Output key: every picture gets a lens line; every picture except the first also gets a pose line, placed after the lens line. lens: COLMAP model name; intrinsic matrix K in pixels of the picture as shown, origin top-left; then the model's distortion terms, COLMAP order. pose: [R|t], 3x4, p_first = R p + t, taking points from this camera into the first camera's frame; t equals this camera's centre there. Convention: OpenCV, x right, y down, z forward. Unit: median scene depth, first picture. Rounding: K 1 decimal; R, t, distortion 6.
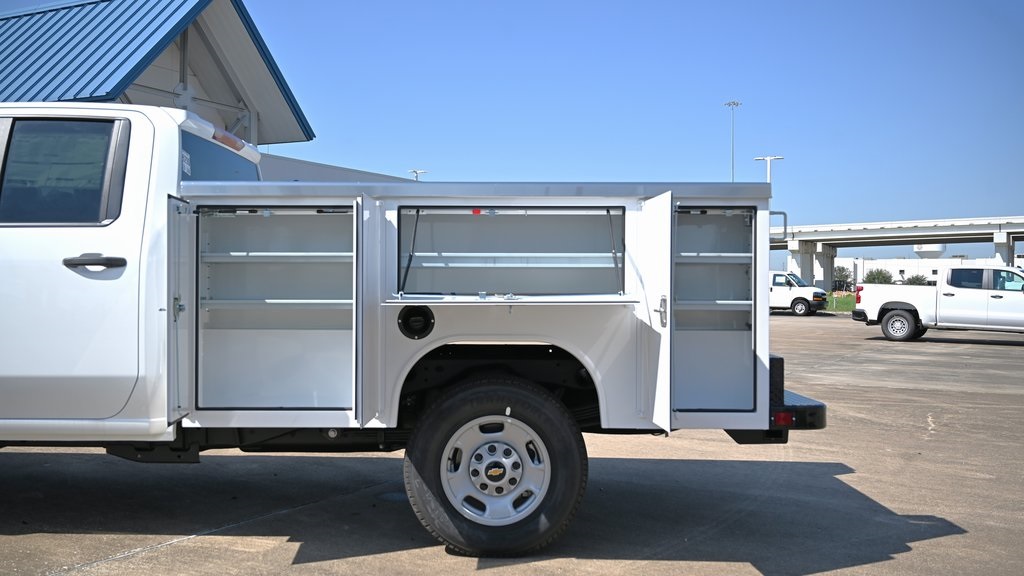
lens RADIAL K [[1090.4, 0, 512.1], [0, 1090.4, 287.6], [0, 0, 1]] dist [-0.000260, 0.000000]
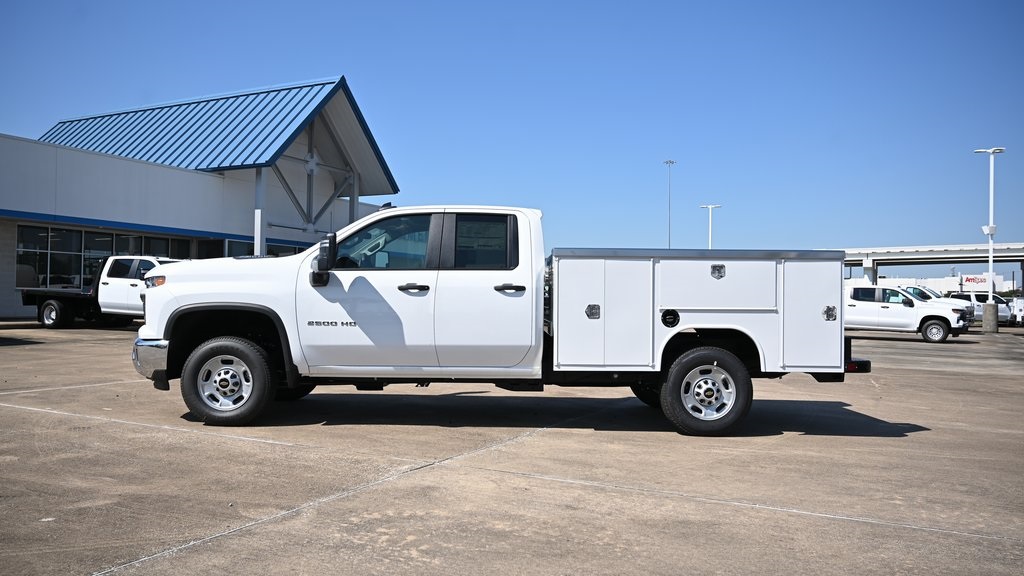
lens RADIAL K [[838.6, 0, 512.0], [0, 838.6, 288.5], [0, 0, 1]] dist [0.000845, 0.005440]
pose [[0.999637, 0.004732, 0.026527, -0.396736], [-0.004414, 0.999918, -0.012026, -0.003952], [-0.026581, 0.011904, 0.999576, -0.507870]]
